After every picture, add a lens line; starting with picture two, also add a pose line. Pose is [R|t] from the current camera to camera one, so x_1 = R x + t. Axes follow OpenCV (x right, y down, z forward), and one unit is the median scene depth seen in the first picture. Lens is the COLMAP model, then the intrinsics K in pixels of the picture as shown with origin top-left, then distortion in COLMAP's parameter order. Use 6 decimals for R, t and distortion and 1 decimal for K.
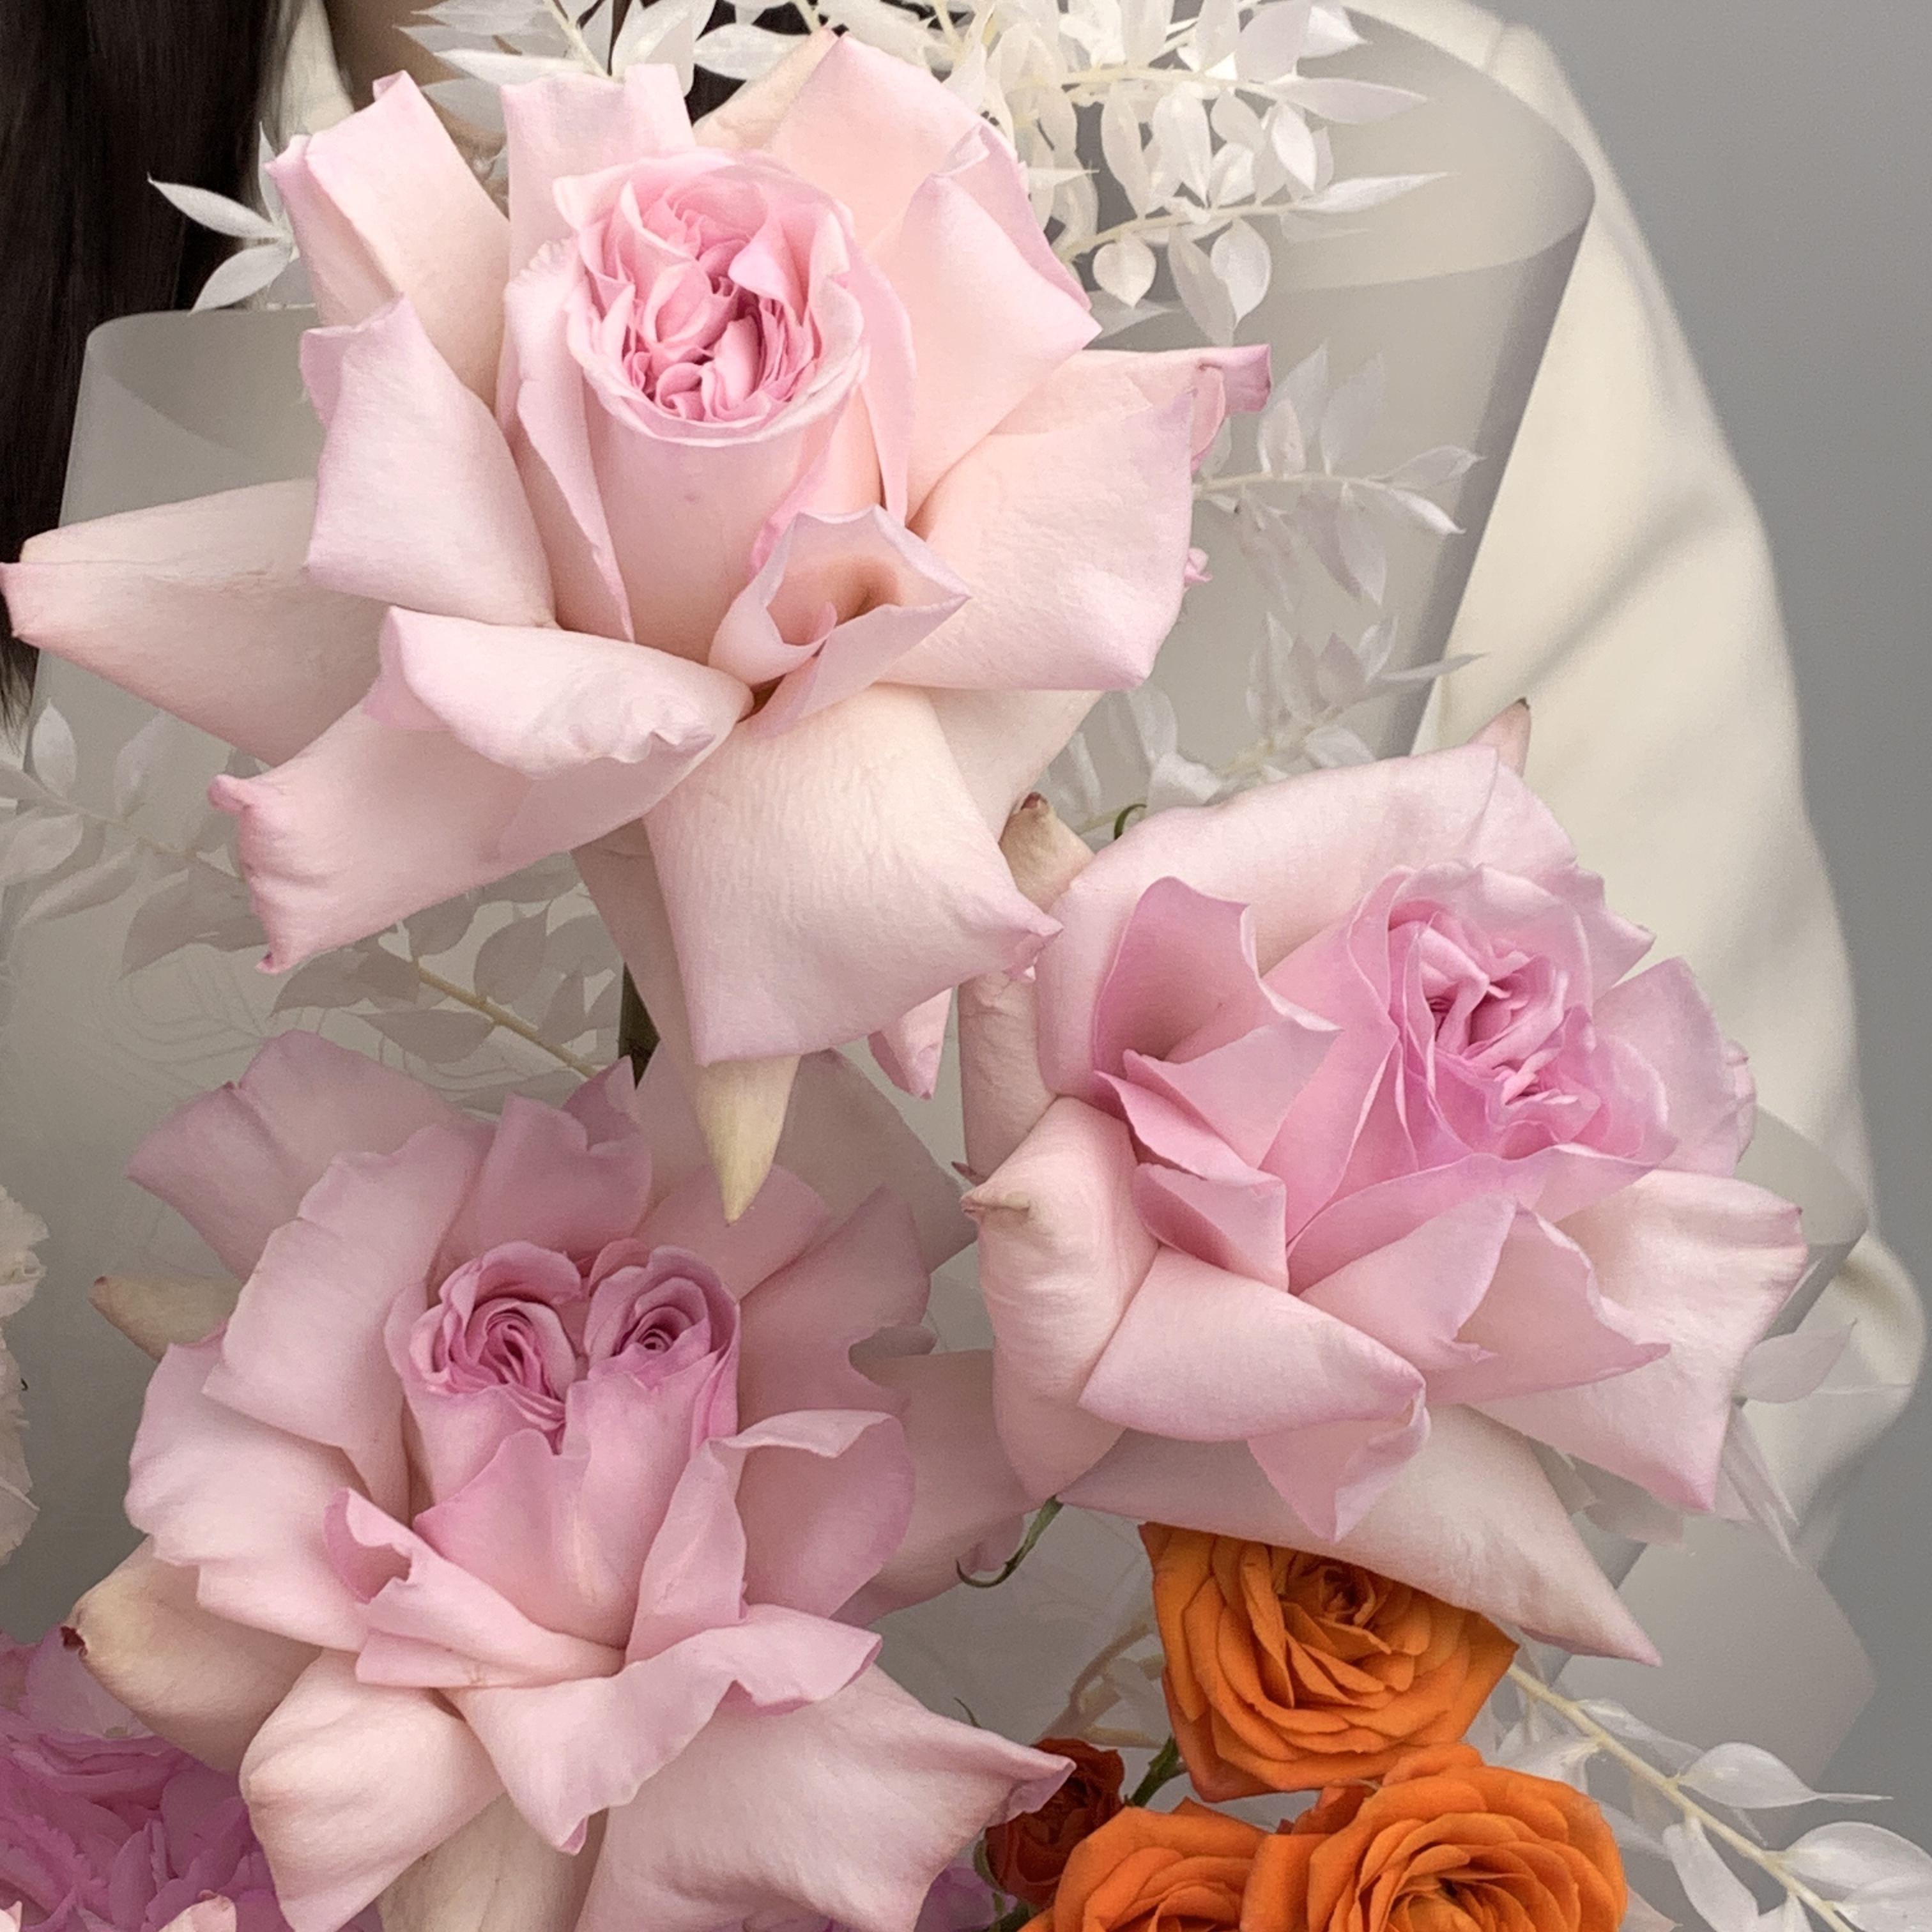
lens RADIAL K [[4082.1, 0, 966.0], [0, 4082.1, 966.0], [0, 0, 1]] dist [0.155501, 0.025342]
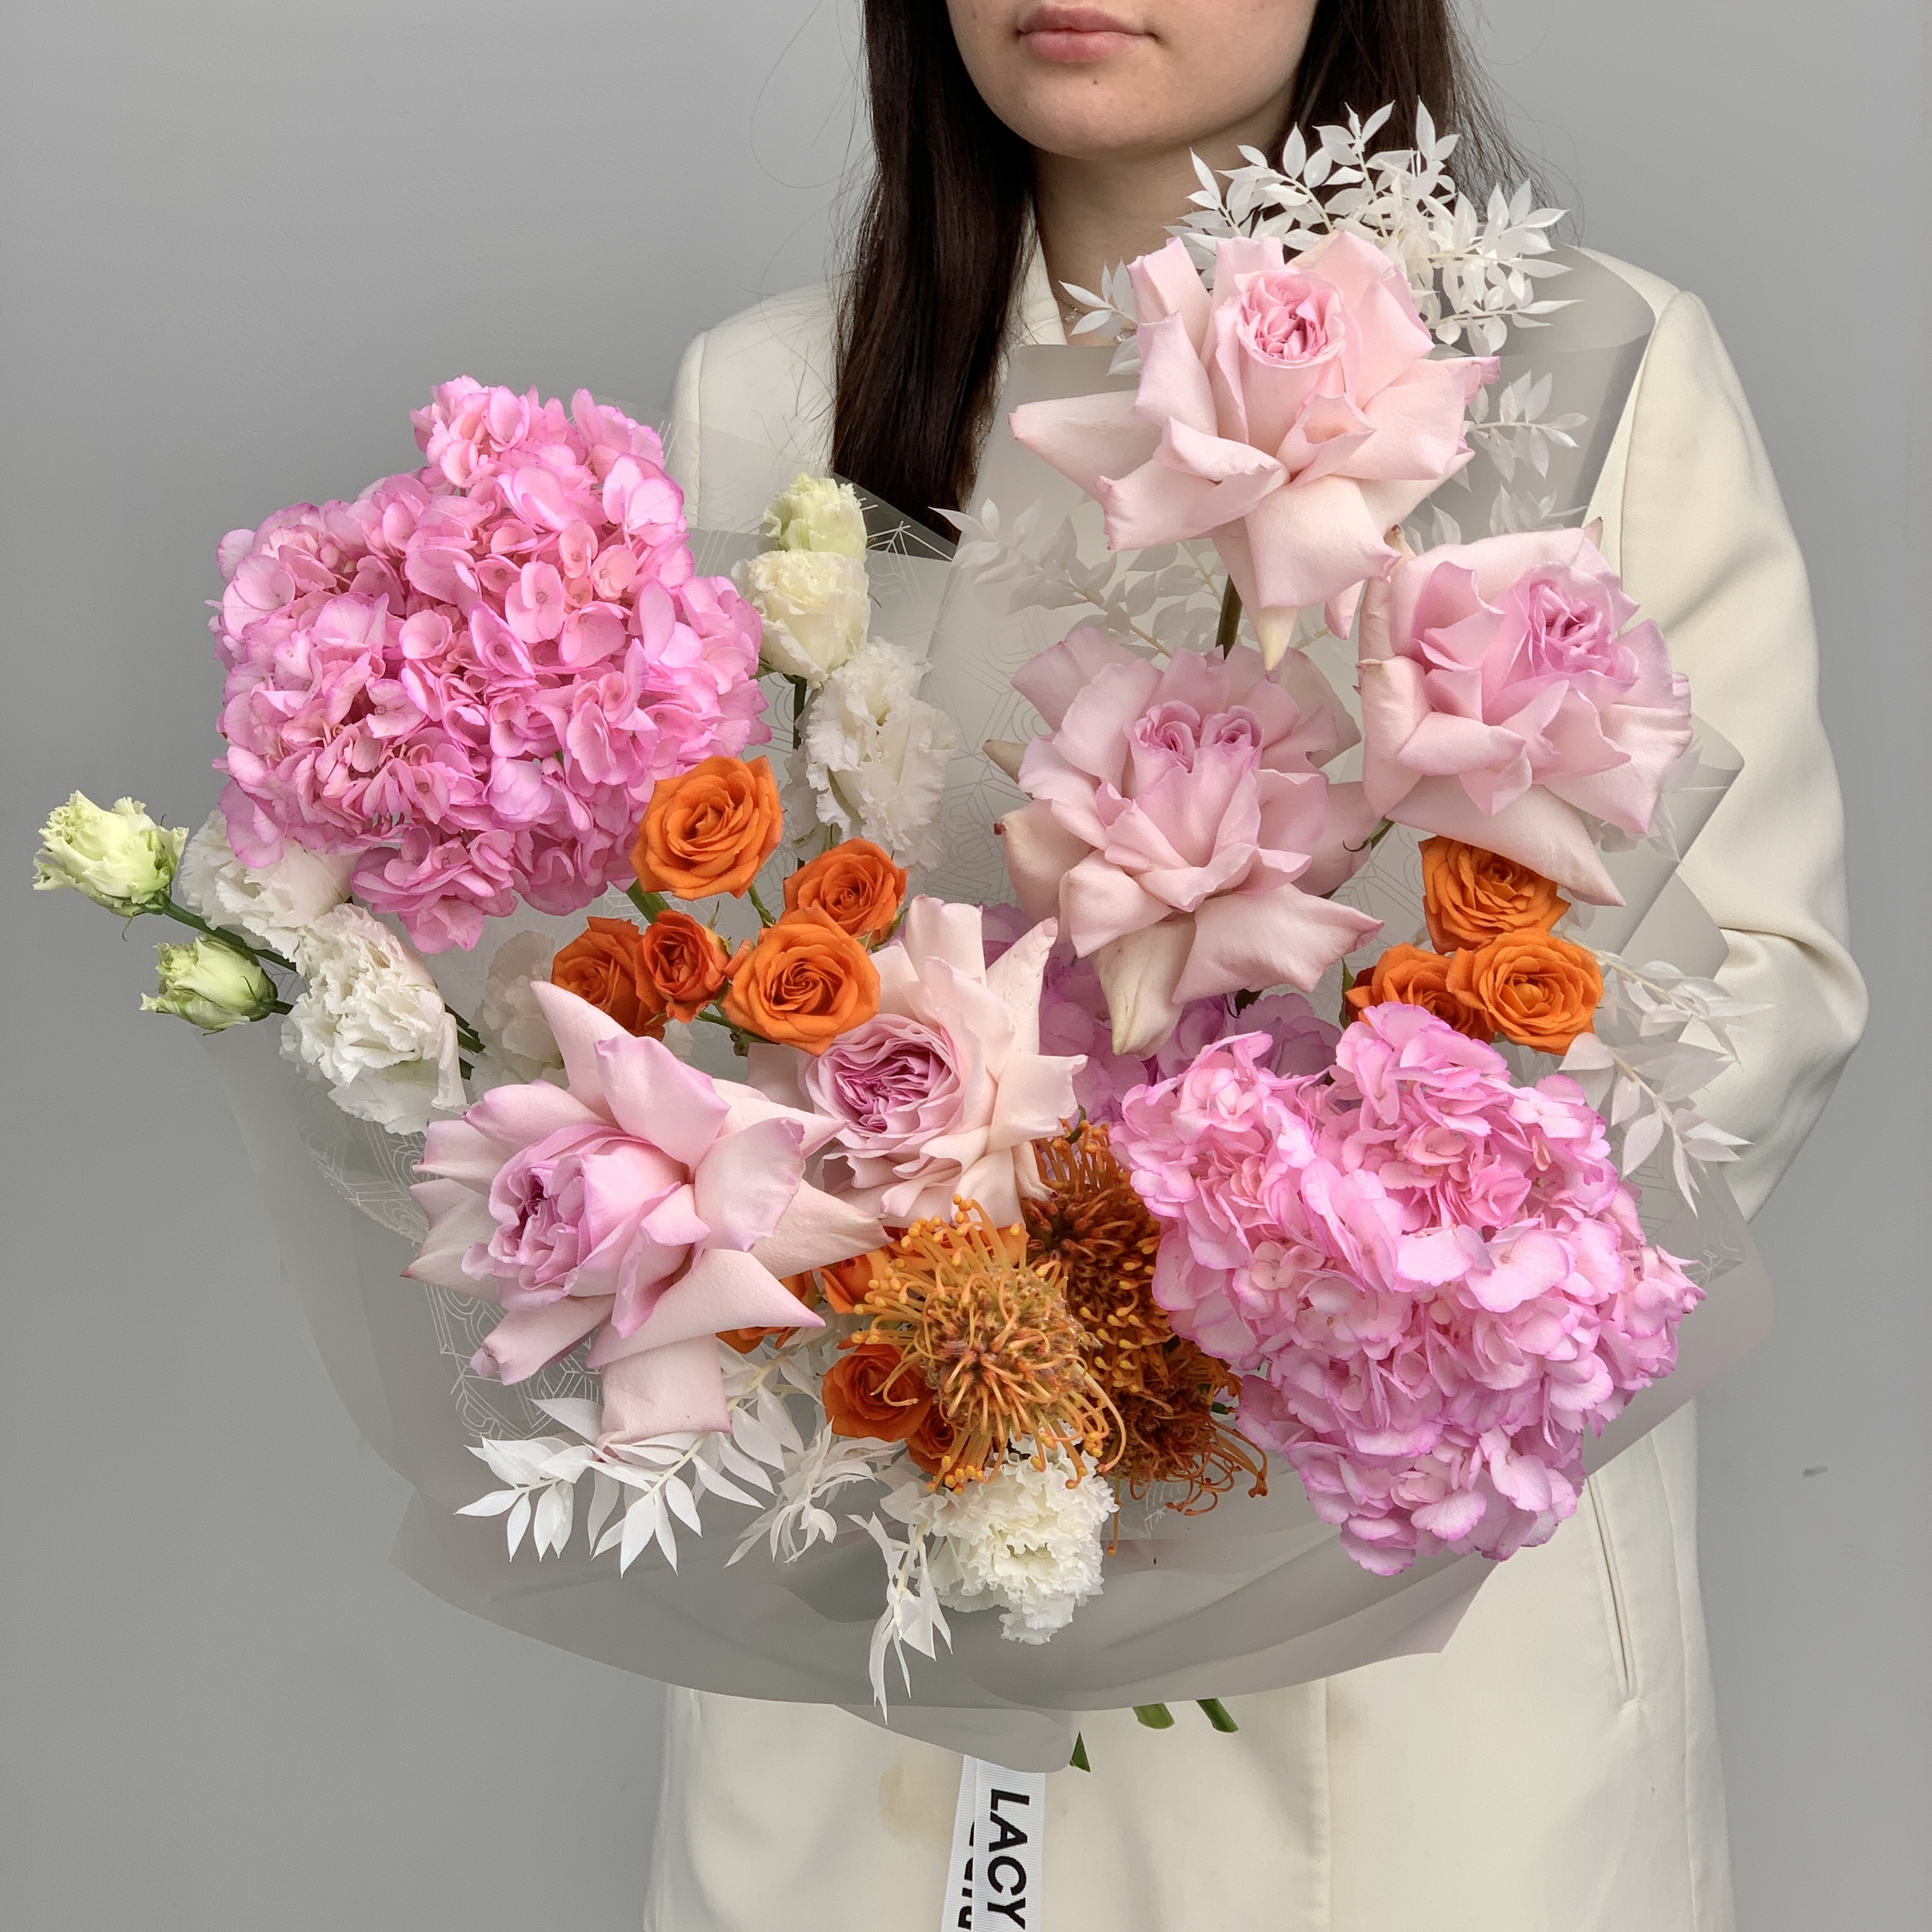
lens RADIAL K [[3996.3, 0, 966.0], [0, 3996.3, 966.0], [0, 0, 1]] dist [-0.332571, 5.688573]
pose [[0.991892, 0.073887, -0.103398, 0.027014], [-0.081695, 0.993949, -0.073427, 0.429585], [0.097347, 0.081278, 0.991926, -1.451252]]
